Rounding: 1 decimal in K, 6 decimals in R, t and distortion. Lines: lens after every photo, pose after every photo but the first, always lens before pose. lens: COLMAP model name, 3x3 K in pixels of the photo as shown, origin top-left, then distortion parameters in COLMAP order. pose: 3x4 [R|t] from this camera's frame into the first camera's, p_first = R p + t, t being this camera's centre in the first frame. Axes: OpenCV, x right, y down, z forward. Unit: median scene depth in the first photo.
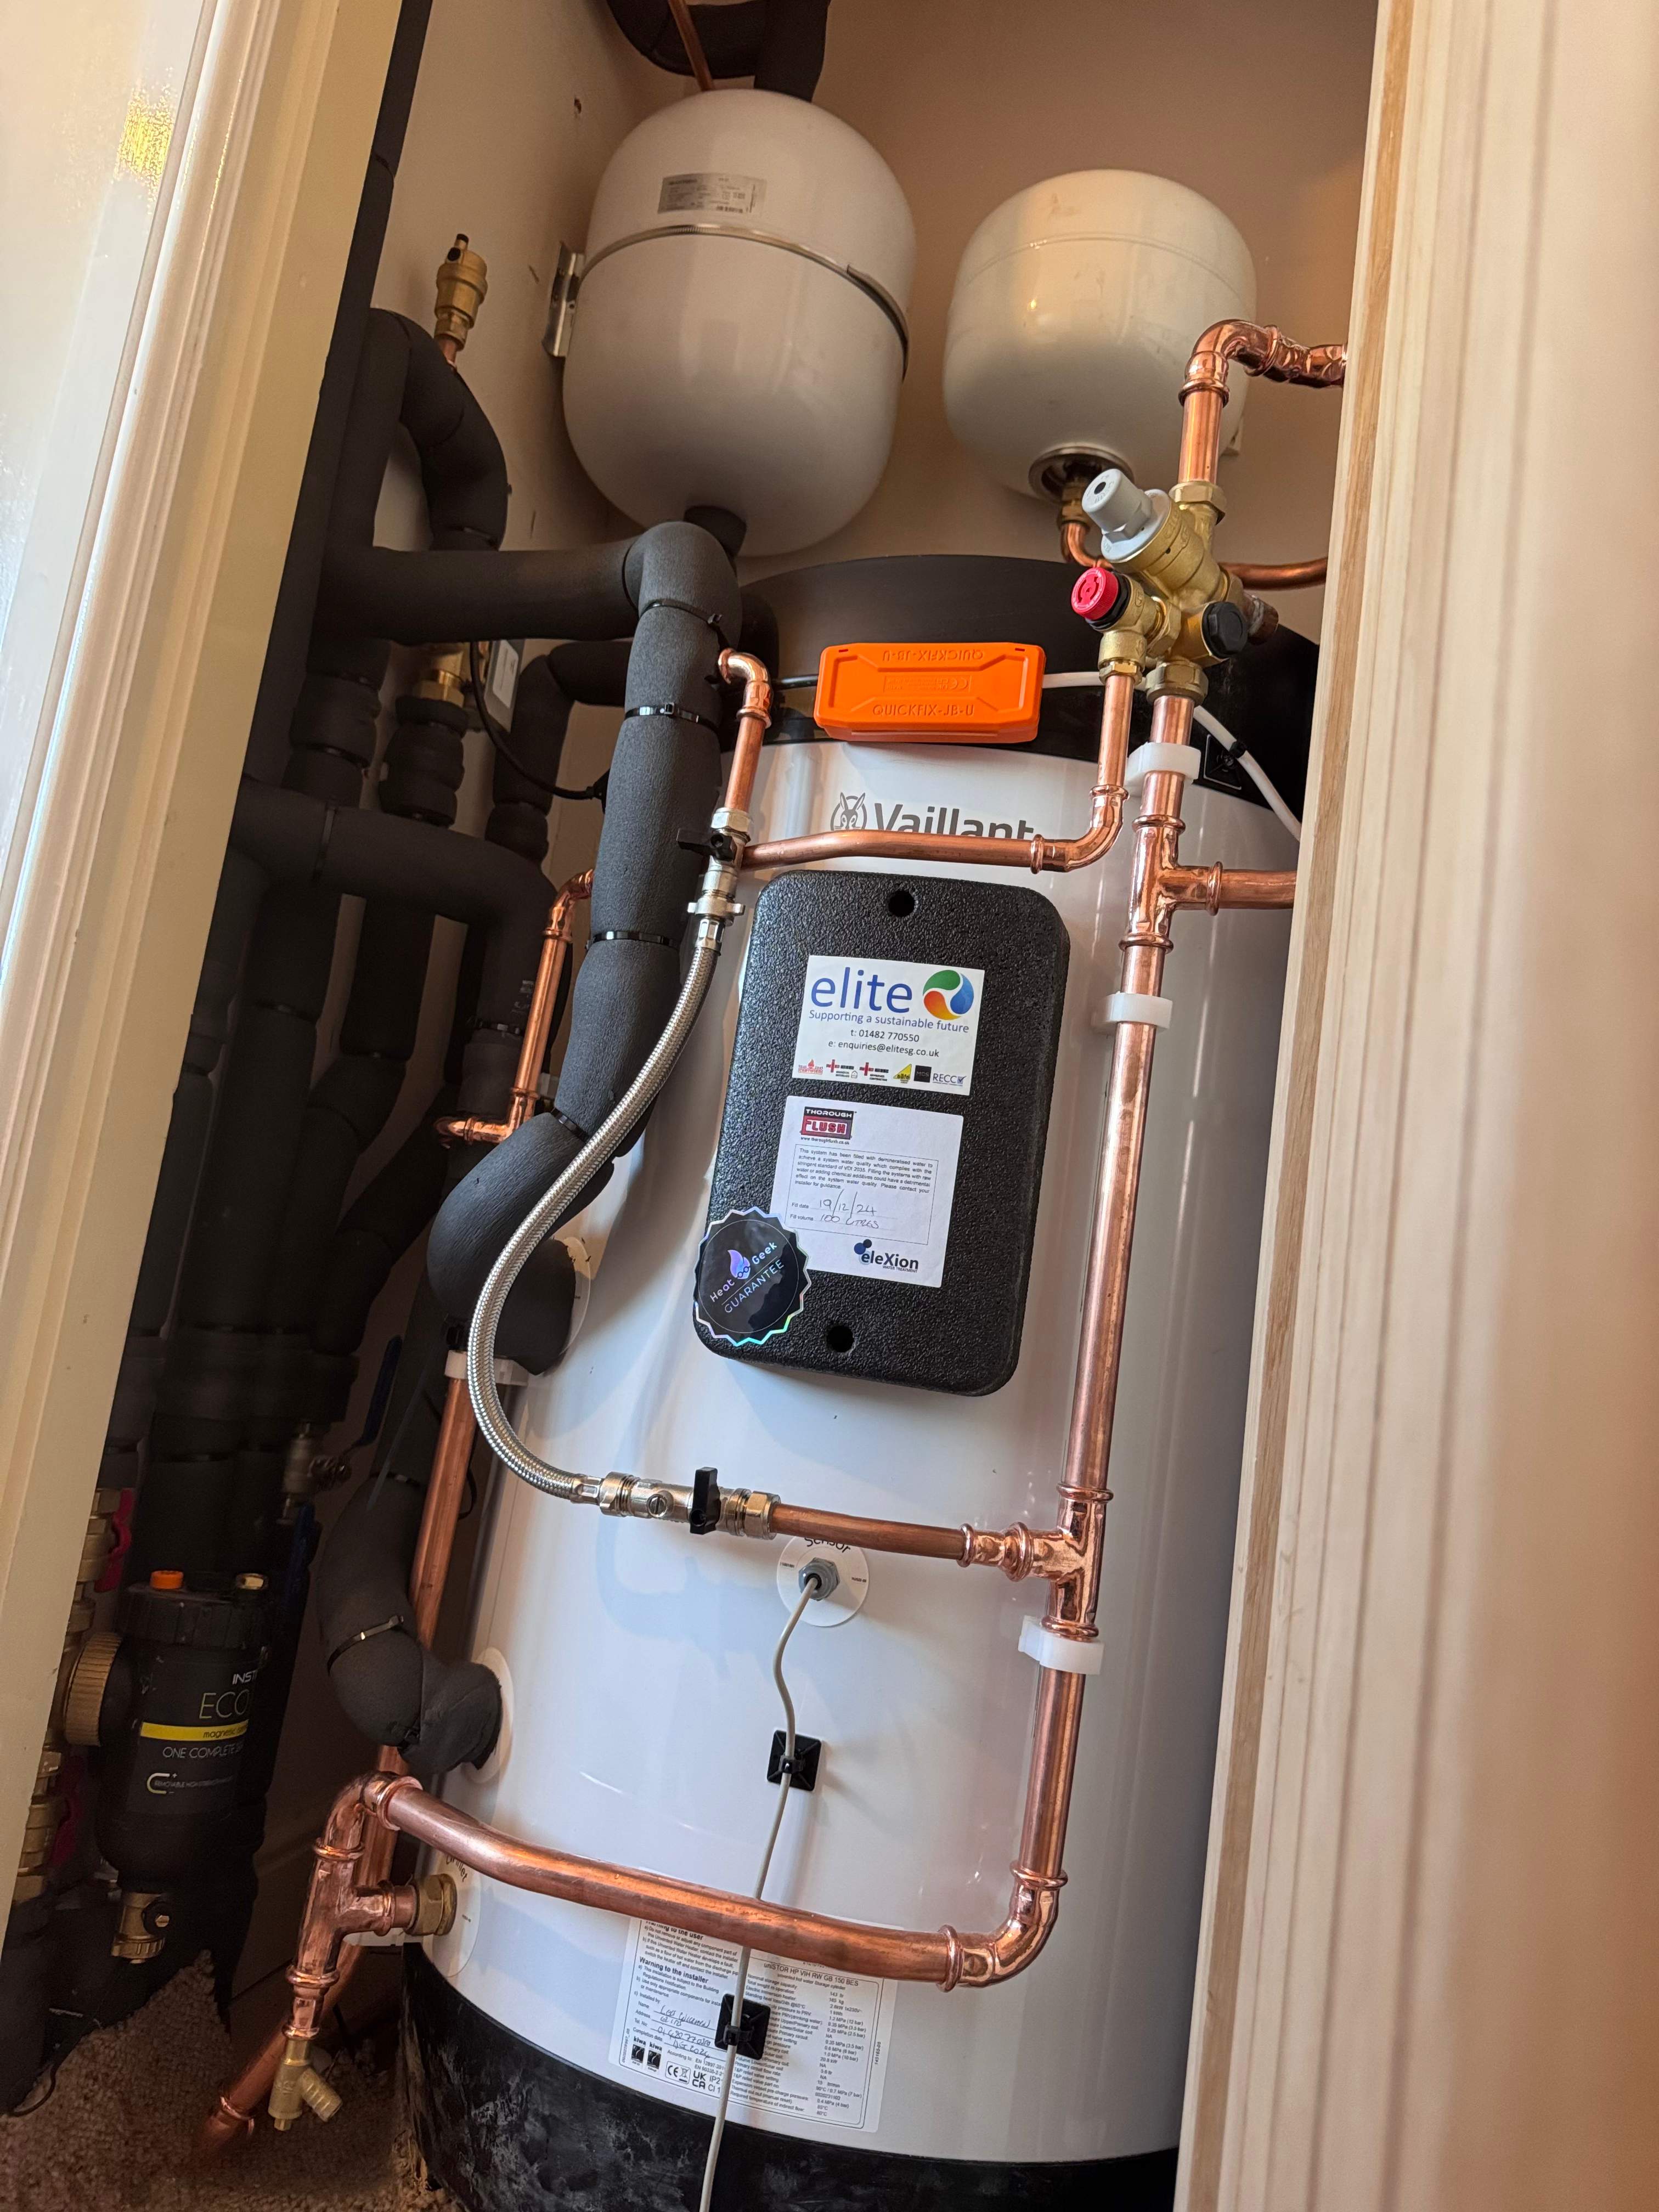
lens RADIAL K [[1531.2, 0, 797.5], [0, 1531.2, 1112.4], [0, 0, 1]] dist [0.108021, -0.178102]
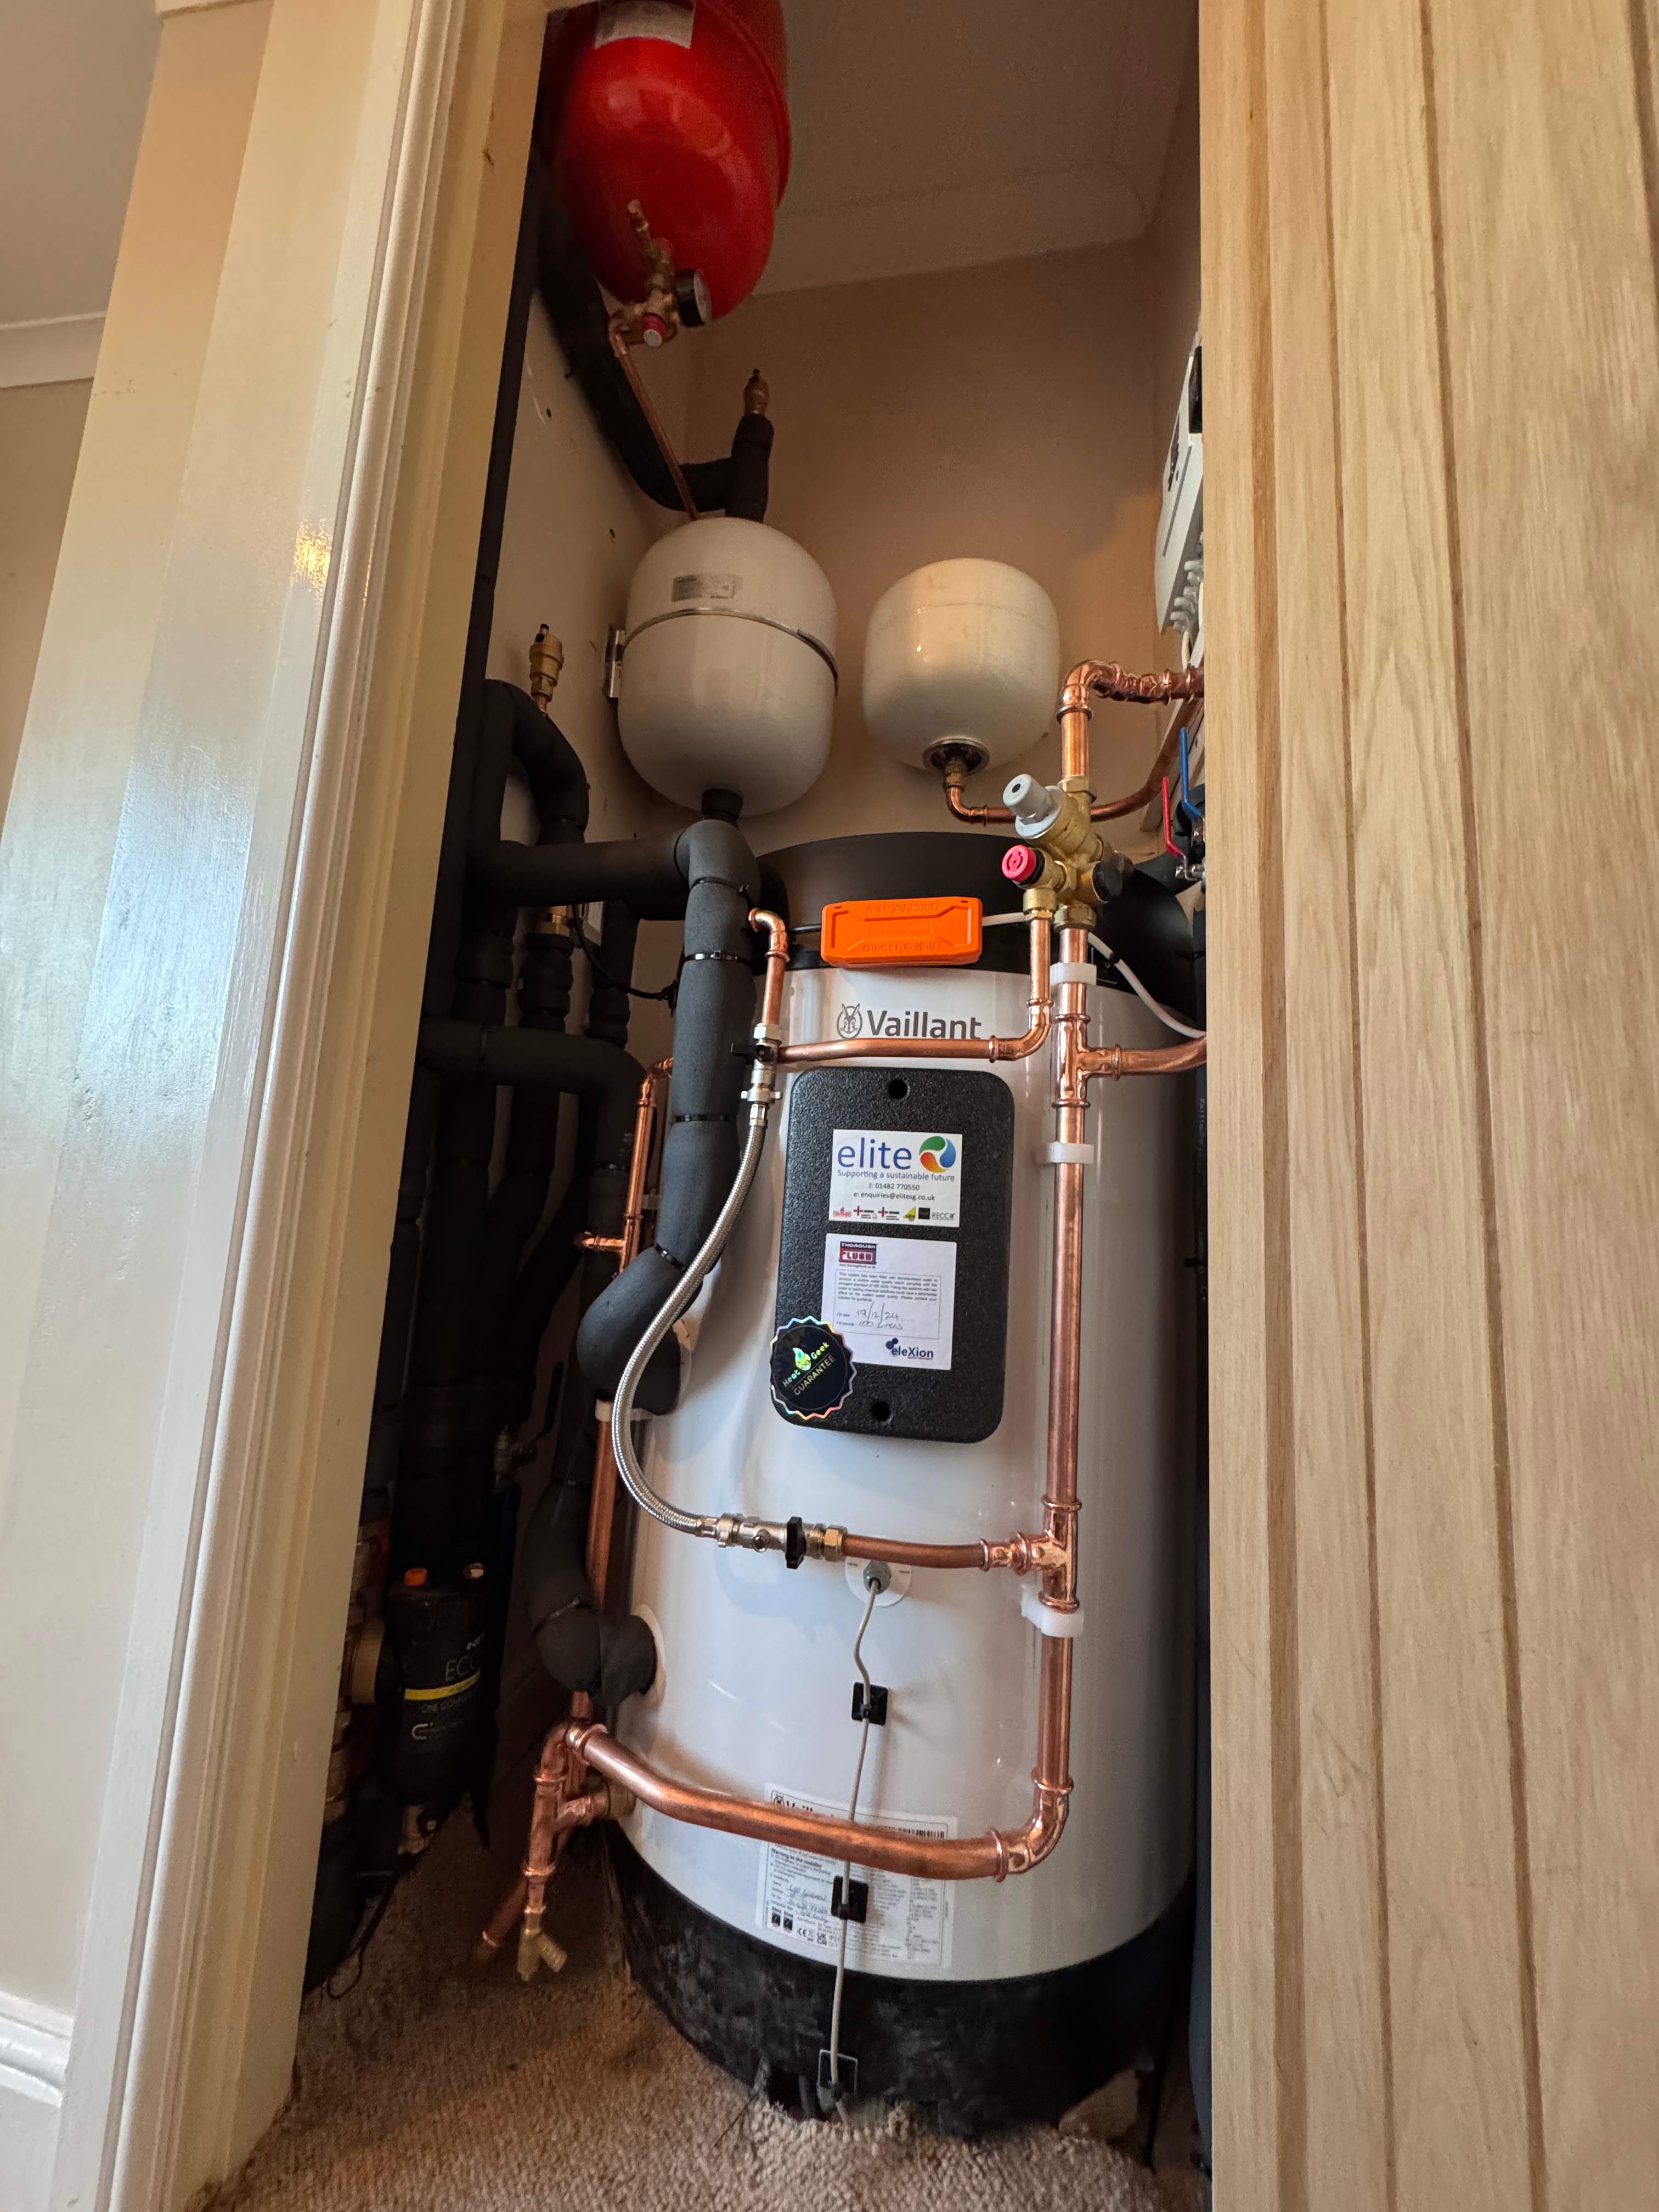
lens RADIAL K [[882.6, 0, 816.6], [0, 882.6, 1121.2], [0, 0, 1]] dist [-0.000560, -0.000237]
pose [[0.996065, -0.078422, 0.041279, -0.041268], [0.077630, 0.996773, 0.020445, -0.130032], [-0.042749, -0.017160, 0.998938, 0.202068]]
